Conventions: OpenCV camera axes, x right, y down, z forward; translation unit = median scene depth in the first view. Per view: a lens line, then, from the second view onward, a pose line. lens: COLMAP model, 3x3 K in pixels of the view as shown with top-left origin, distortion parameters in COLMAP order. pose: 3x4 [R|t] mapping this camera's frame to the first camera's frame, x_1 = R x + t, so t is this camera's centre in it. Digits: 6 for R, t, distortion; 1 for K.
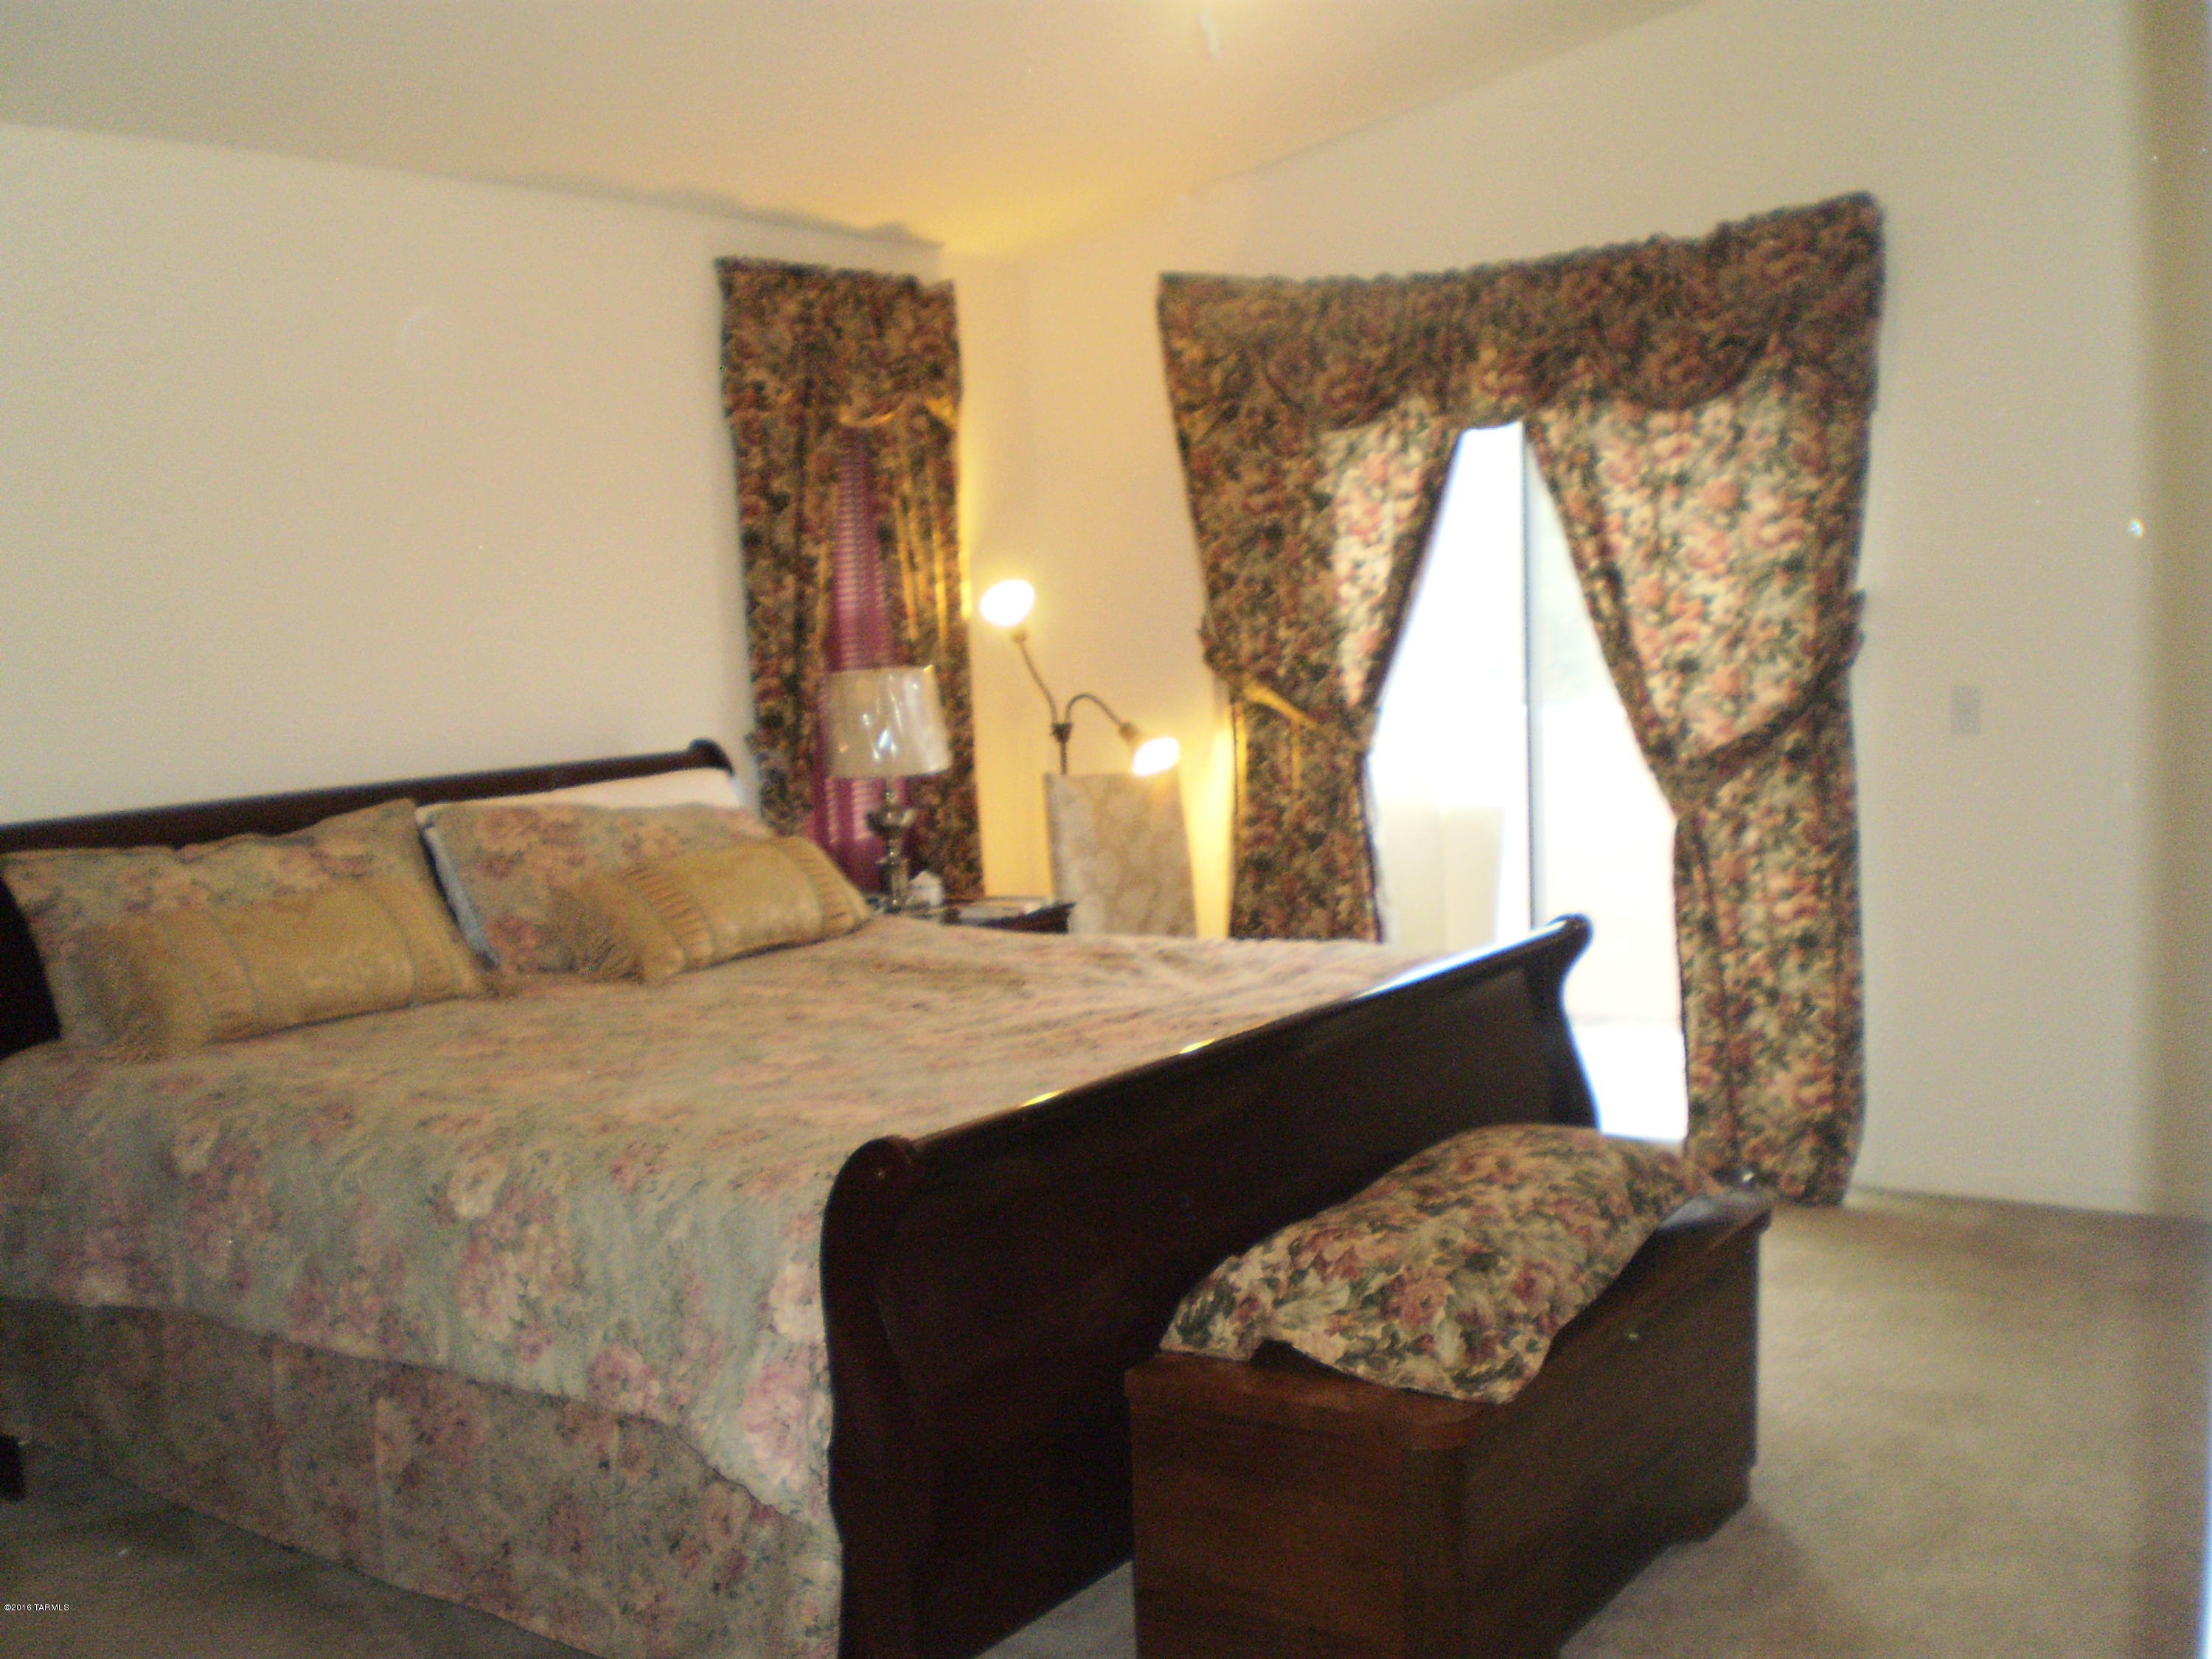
lens RADIAL K [[2543.9, 0, 941.7], [0, 2543.9, 825.4], [0, 0, 1]] dist [-0.007985, -0.013262]
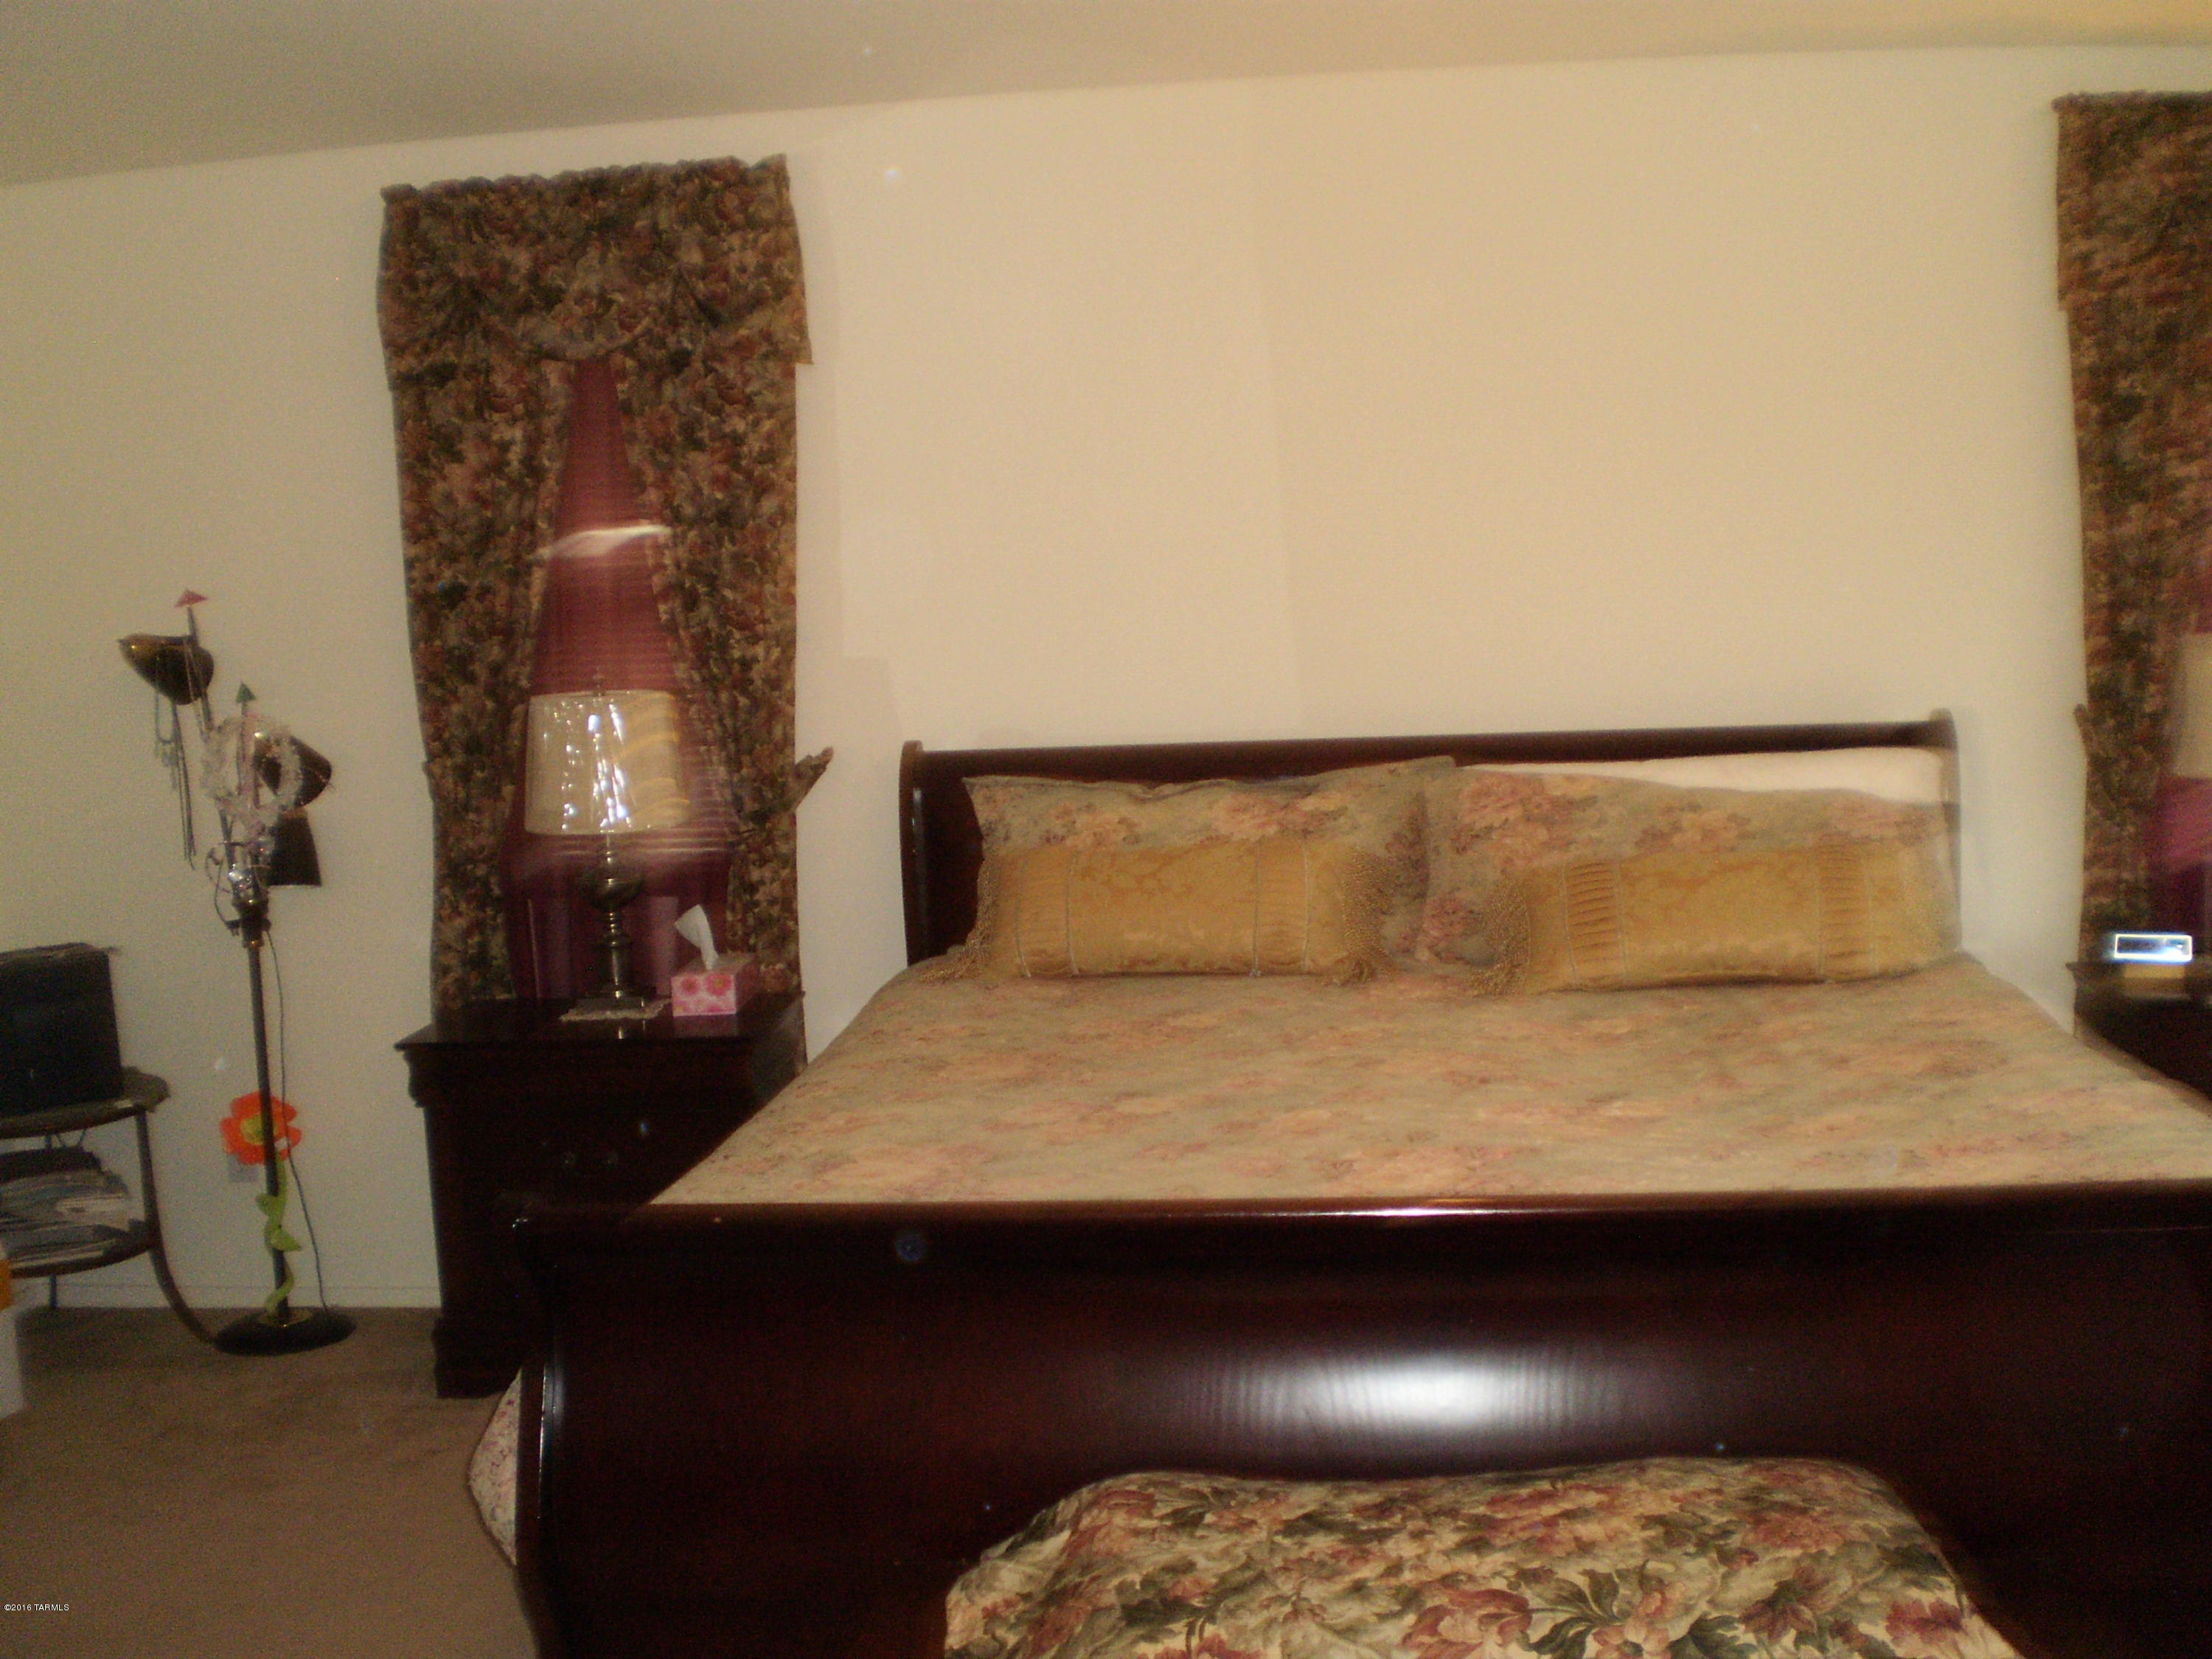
lens RADIAL K [[2390.5, 0, 1098.6], [0, 2390.5, 859.8], [0, 0, 1]] dist [-0.052635, -0.211028]
pose [[0.493734, 0.125151, -0.860560, 0.540580], [-0.060736, 0.992136, 0.109439, -0.068152], [0.867489, -0.001766, 0.497453, 0.518081]]
